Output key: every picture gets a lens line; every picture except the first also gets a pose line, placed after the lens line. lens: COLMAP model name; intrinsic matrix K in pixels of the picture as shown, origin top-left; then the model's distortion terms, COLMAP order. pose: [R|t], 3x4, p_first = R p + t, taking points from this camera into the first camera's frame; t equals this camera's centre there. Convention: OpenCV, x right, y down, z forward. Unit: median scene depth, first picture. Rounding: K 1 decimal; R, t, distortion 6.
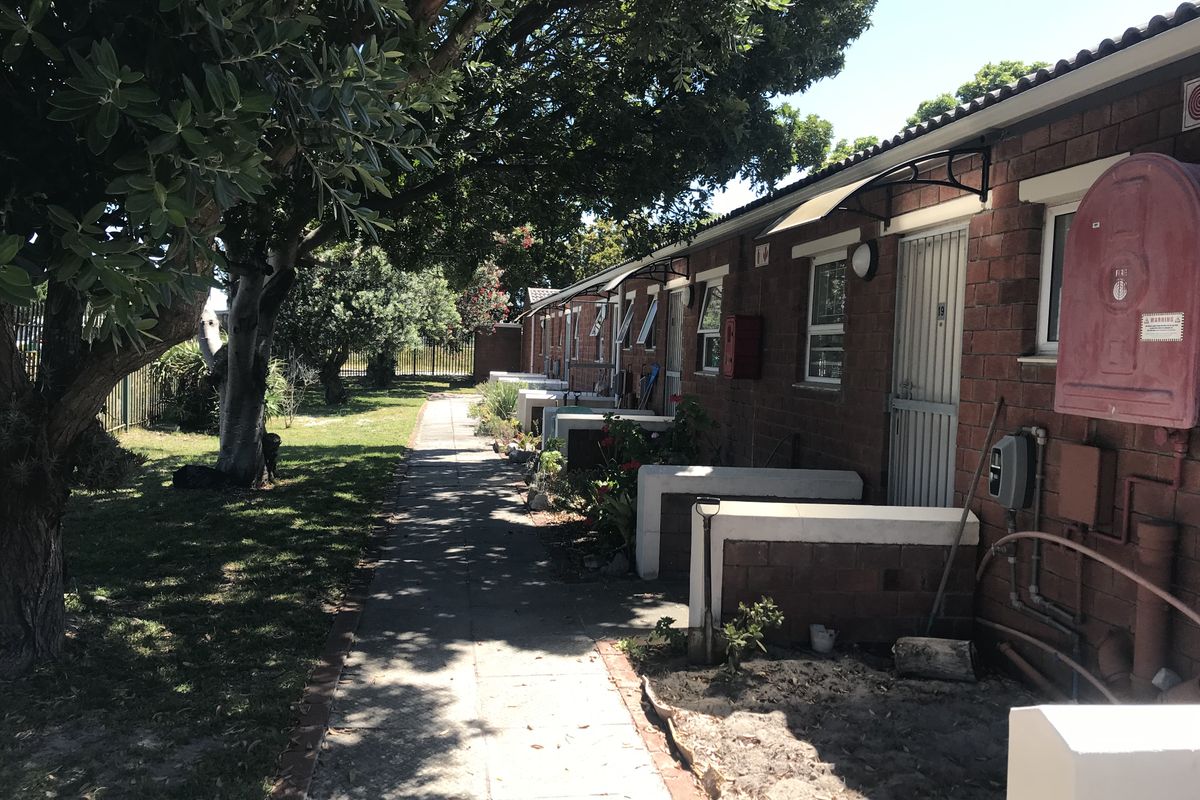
lens RADIAL K [[1002.4, 0, 600.0], [0, 1002.4, 400.0], [0, 0, 1]] dist [0.002314, 0.022611]
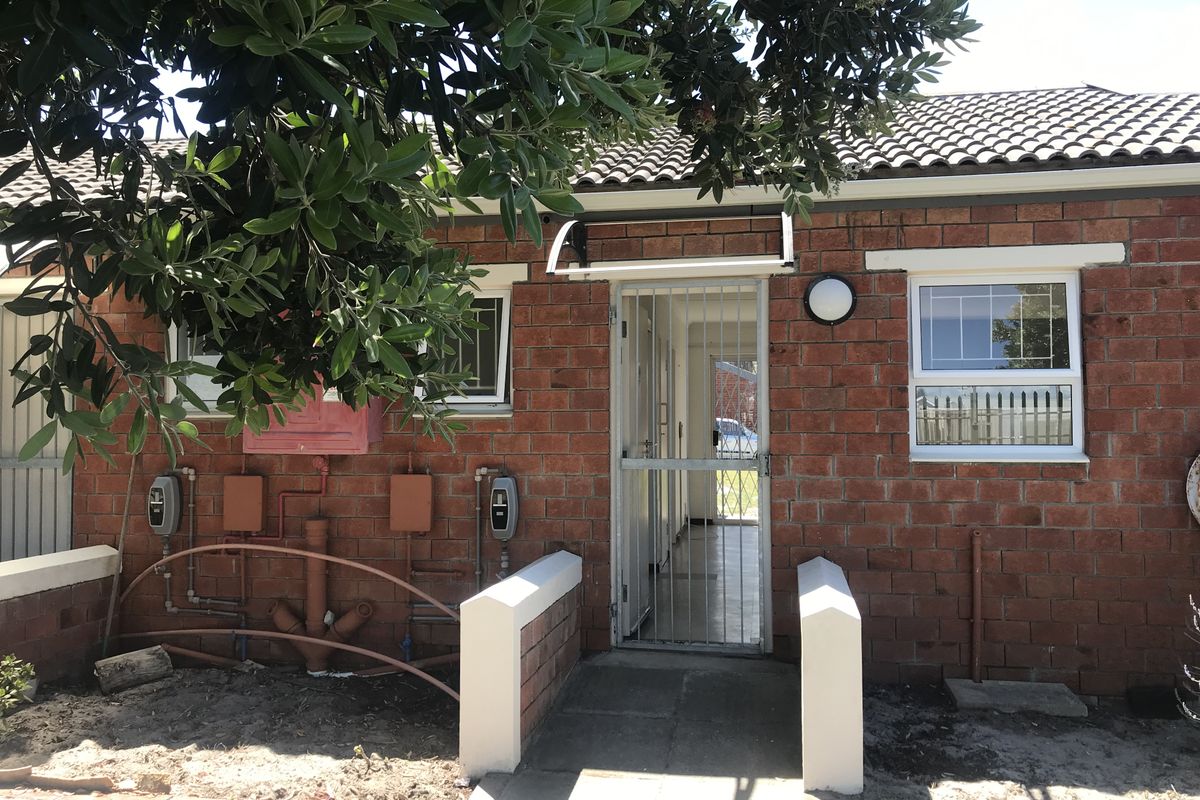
lens RADIAL K [[1002.4, 0, 600.0], [0, 1002.4, 400.0], [0, 0, 1]] dist [0.002314, 0.022611]
pose [[0.318313, -0.025087, 0.947654, -0.671759], [0.065717, 0.997829, 0.004341, -0.033203], [-0.945705, 0.060895, 0.319271, 0.079181]]
